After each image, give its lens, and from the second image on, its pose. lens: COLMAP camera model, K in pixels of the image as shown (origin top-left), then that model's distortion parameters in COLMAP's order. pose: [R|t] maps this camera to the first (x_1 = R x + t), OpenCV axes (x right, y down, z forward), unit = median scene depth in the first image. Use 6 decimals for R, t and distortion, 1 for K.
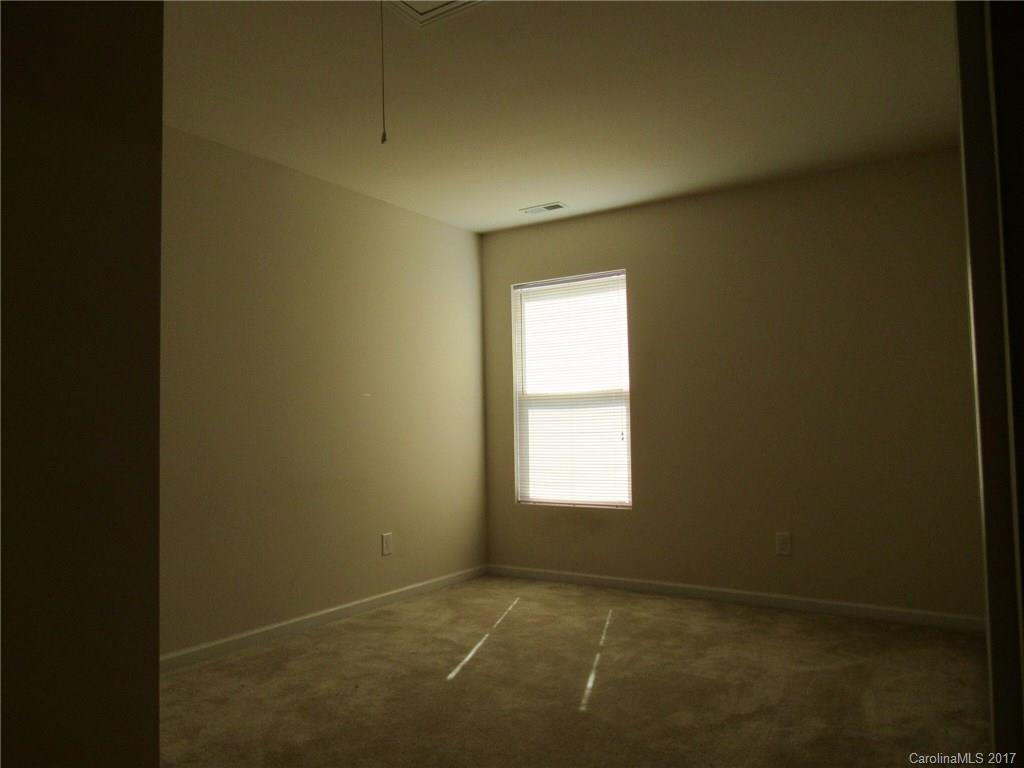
lens RADIAL K [[714.6, 0, 512.0], [0, 714.6, 384.0], [0, 0, 1]] dist [0.003517, -0.036925]
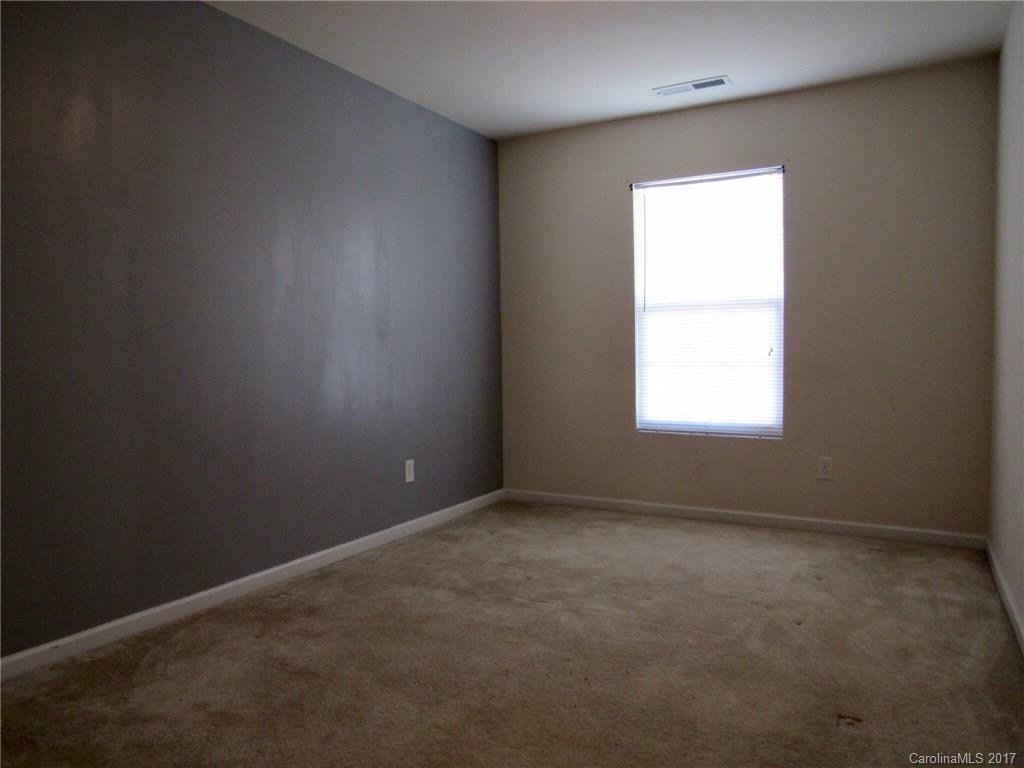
lens RADIAL K [[714.6, 0, 512.0], [0, 714.6, 384.0], [0, 0, 1]] dist [0.003517, -0.036925]
pose [[0.996405, 0.000663, 0.084717, -0.238335], [-0.010028, 0.993862, 0.110168, 0.011379], [-0.084124, -0.110622, 0.990296, 0.148626]]
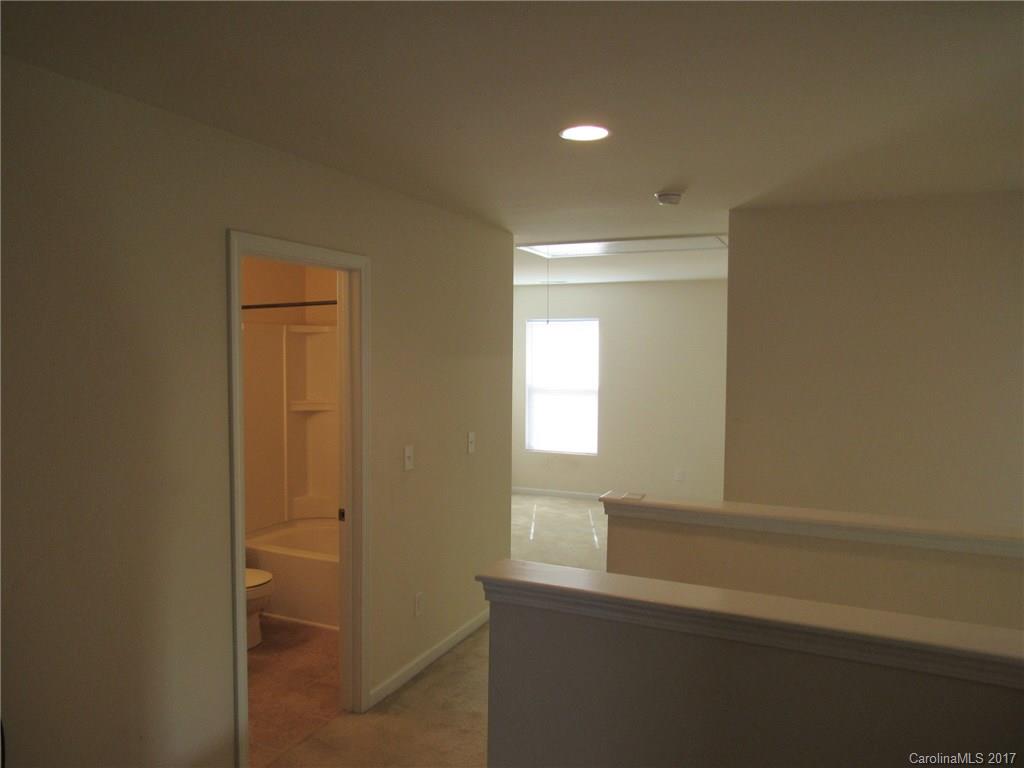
lens RADIAL K [[714.6, 0, 512.0], [0, 714.6, 384.0], [0, 0, 1]] dist [0.003517, -0.036925]
pose [[0.990583, 0.016592, 0.135905, -0.283060], [-0.031116, 0.993937, 0.105454, -0.181566], [-0.133331, -0.108690, 0.985094, -0.693167]]
